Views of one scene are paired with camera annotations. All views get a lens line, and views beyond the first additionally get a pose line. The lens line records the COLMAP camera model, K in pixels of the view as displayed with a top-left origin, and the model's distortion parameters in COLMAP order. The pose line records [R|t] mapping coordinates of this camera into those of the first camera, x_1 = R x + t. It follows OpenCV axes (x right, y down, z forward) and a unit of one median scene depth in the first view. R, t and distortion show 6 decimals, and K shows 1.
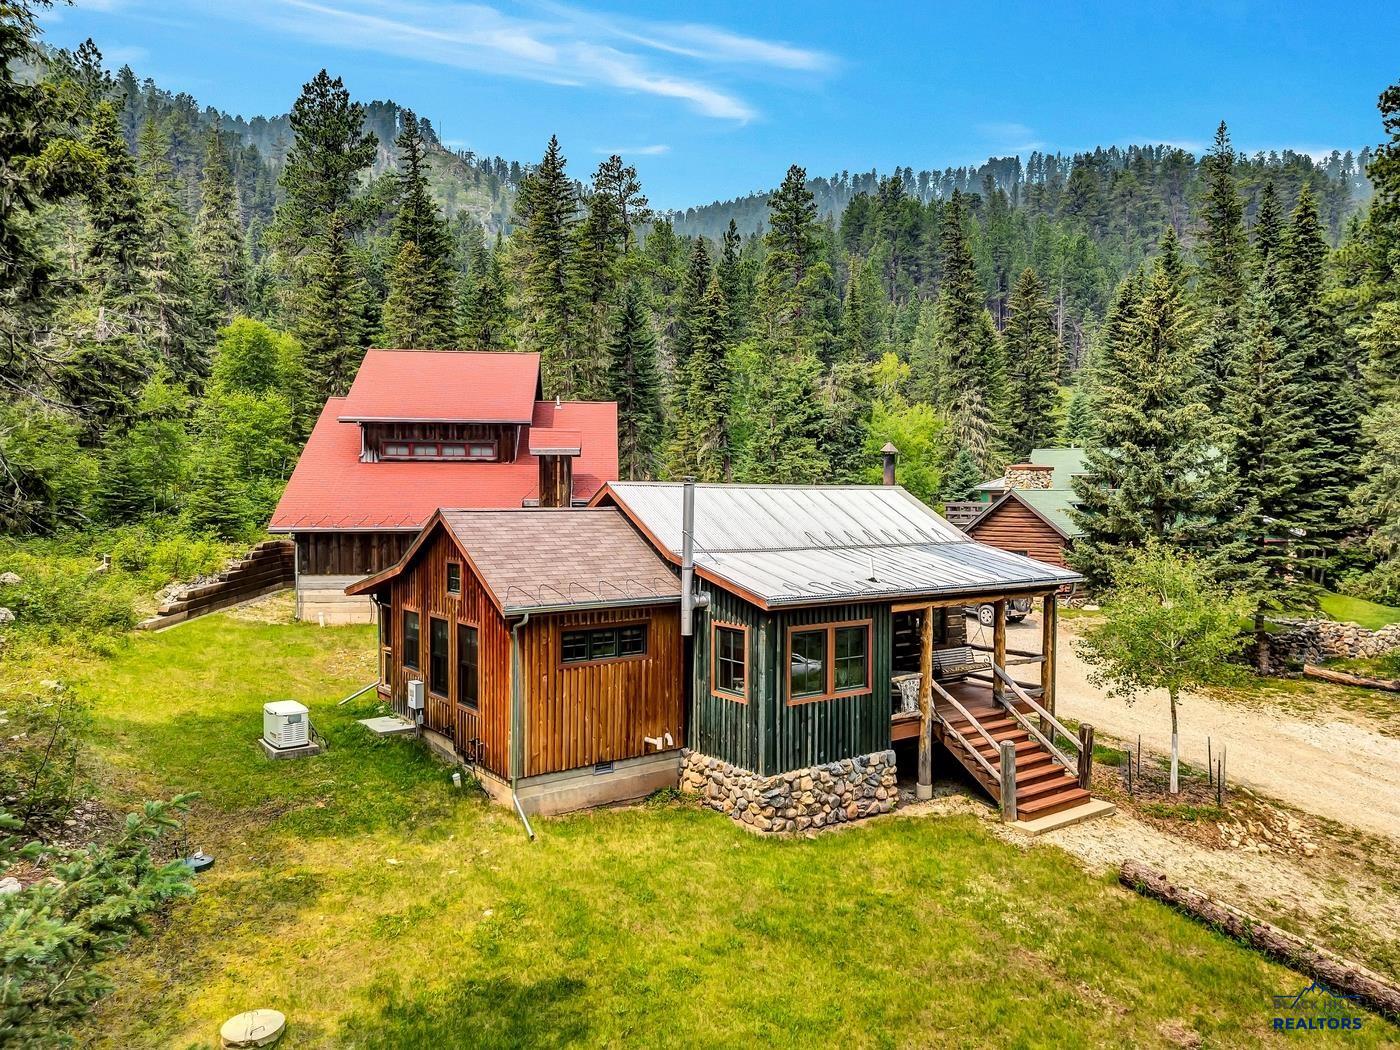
lens RADIAL K [[985.1, 0, 700.0], [0, 985.1, 525.0], [0, 0, 1]] dist [0.055048, -0.045680]
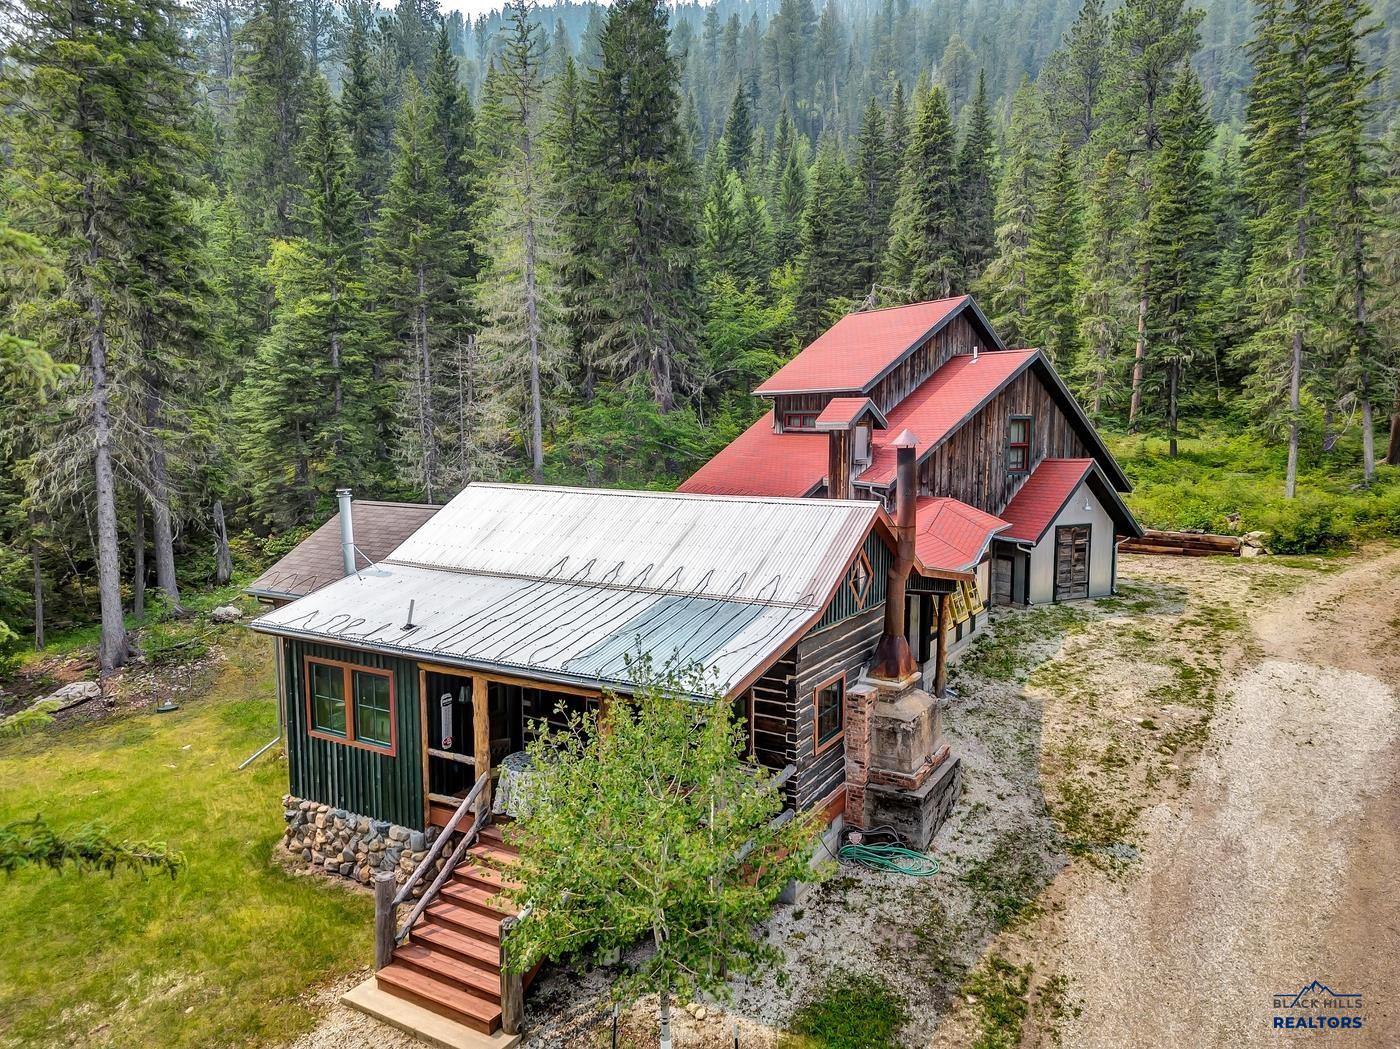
lens RADIAL K [[985.1, 0, 700.0], [0, 985.1, 524.5], [0, 0, 1]] dist [0.055048, -0.045680]
pose [[0.384216, 0.099285, -0.917889, 0.948130], [-0.023177, 0.994925, 0.097916, -0.108059], [0.922952, -0.016347, 0.384567, 0.837079]]
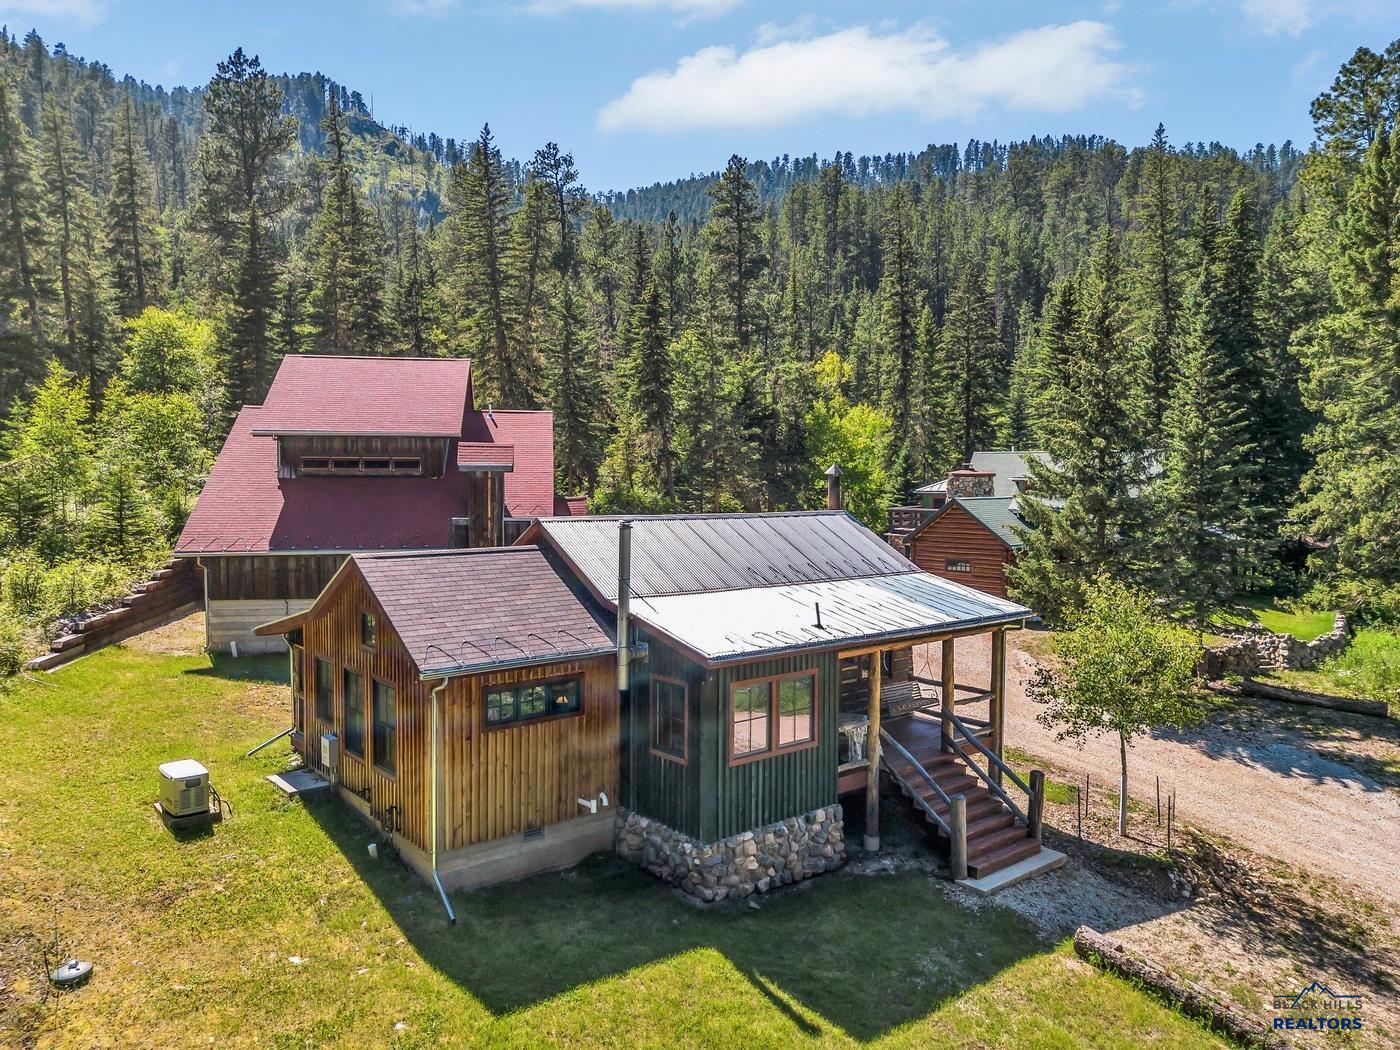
lens RADIAL K [[985.5, 0, 700.0], [0, 985.5, 525.0], [0, 0, 1]] dist [0.051350, -0.036760]
pose [[0.998284, -0.003407, 0.058450, 0.005130], [0.002384, 0.999843, 0.017566, -0.054578], [-0.058501, -0.017397, 0.998136, 0.055605]]
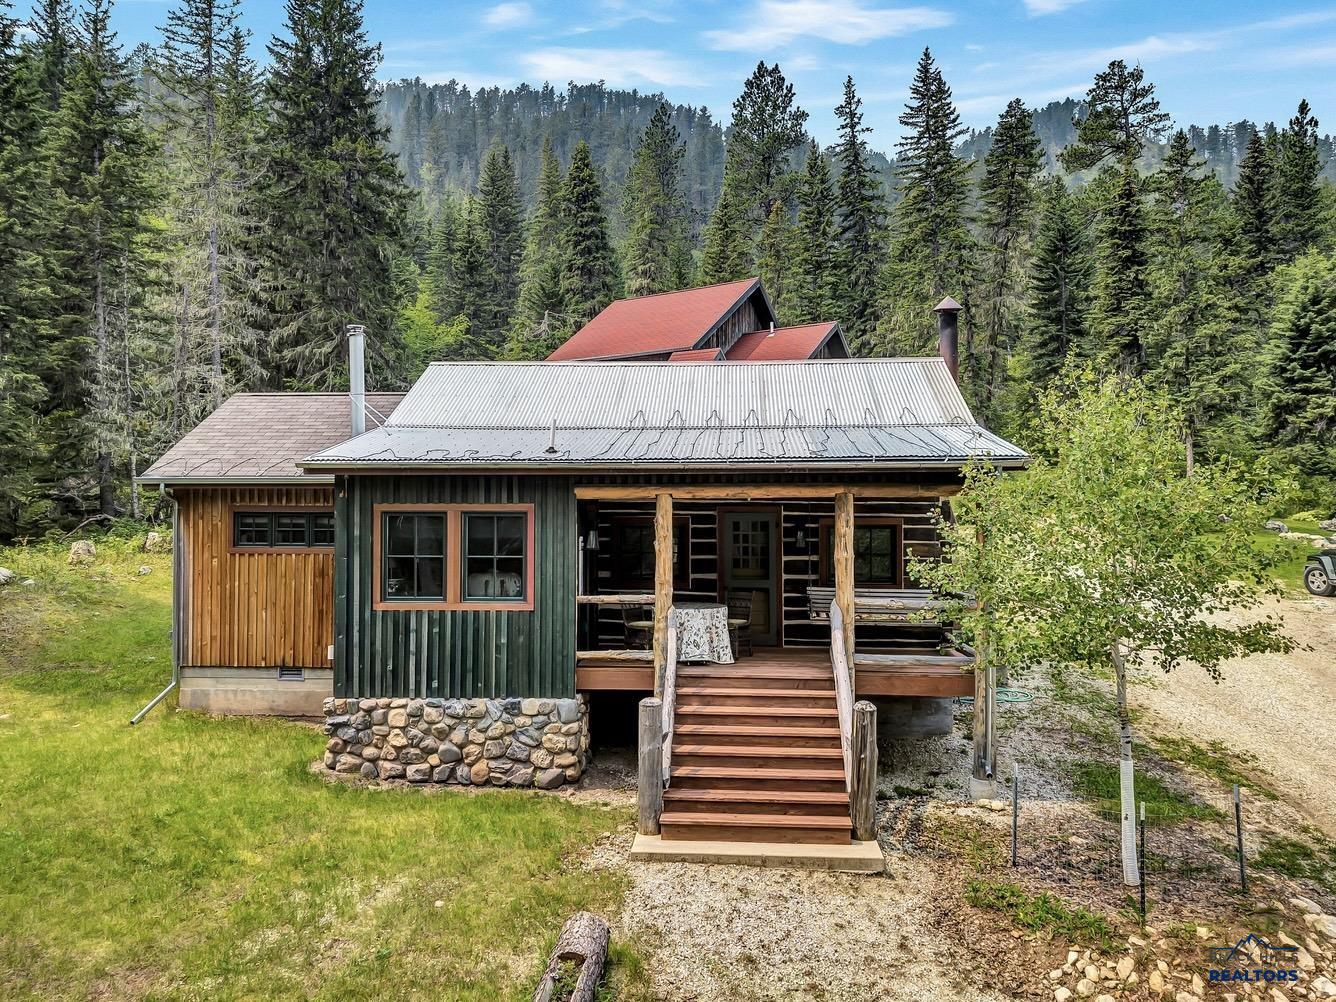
lens RADIAL K [[983.0, 0, 668.0], [0, 983.0, 501.0], [0, 0, 1]] dist [0.074783, -0.074209]
pose [[0.755652, -0.009709, -0.654902, 0.640514], [-0.015161, 0.999363, -0.032309, 0.103675], [0.654798, 0.034344, 0.755023, 0.489343]]
